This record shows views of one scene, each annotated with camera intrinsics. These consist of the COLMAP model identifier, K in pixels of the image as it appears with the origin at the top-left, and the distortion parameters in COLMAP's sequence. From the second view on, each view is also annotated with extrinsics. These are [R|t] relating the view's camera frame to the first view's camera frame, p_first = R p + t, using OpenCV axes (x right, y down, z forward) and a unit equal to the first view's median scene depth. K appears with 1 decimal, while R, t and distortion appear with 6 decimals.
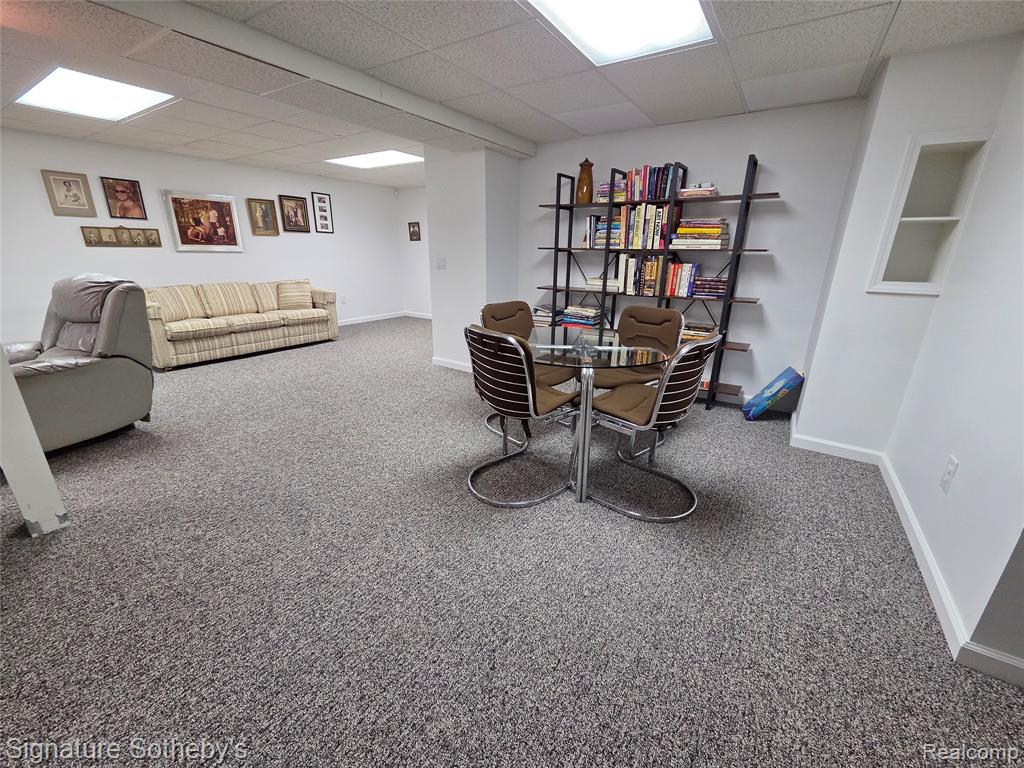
lens RADIAL K [[416.2, 0, 513.4], [0, 416.2, 387.4], [0, 0, 1]] dist [0.000618, -0.000515]
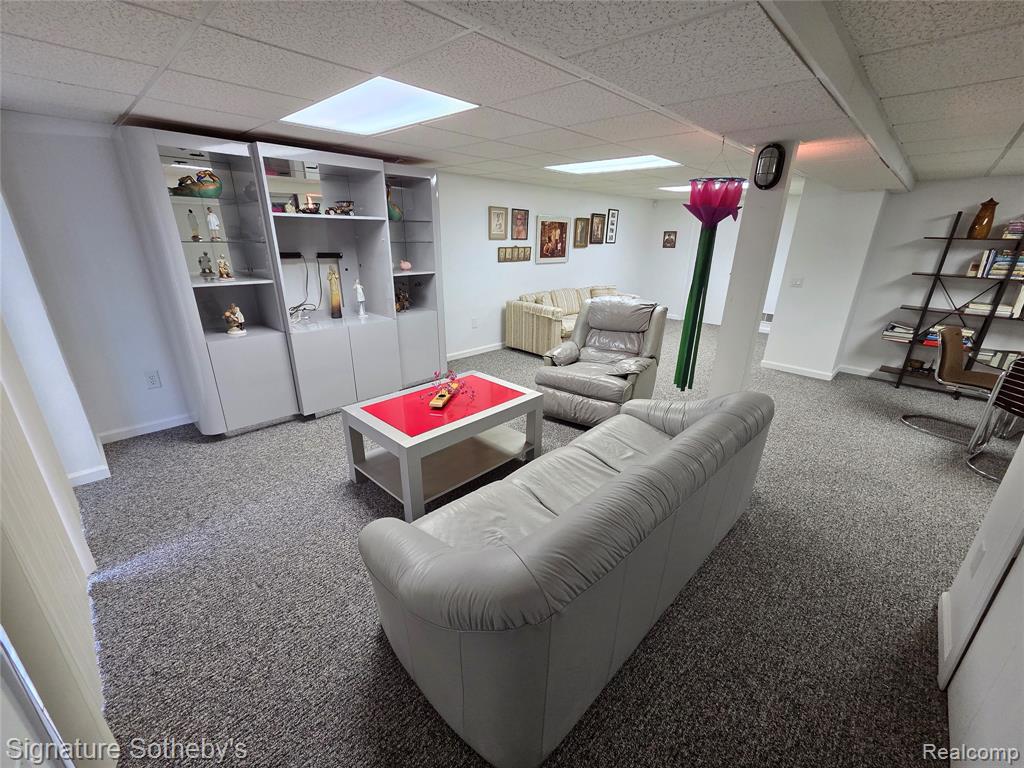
lens RADIAL K [[416.2, 0, 515.1], [0, 416.2, 387.9], [0, 0, 1]] dist [0.000618, -0.000515]
pose [[0.981614, 0.069793, -0.177660, -0.636987], [-0.063543, 0.997151, 0.040640, 0.001009], [0.179990, -0.028604, 0.983252, -0.267205]]
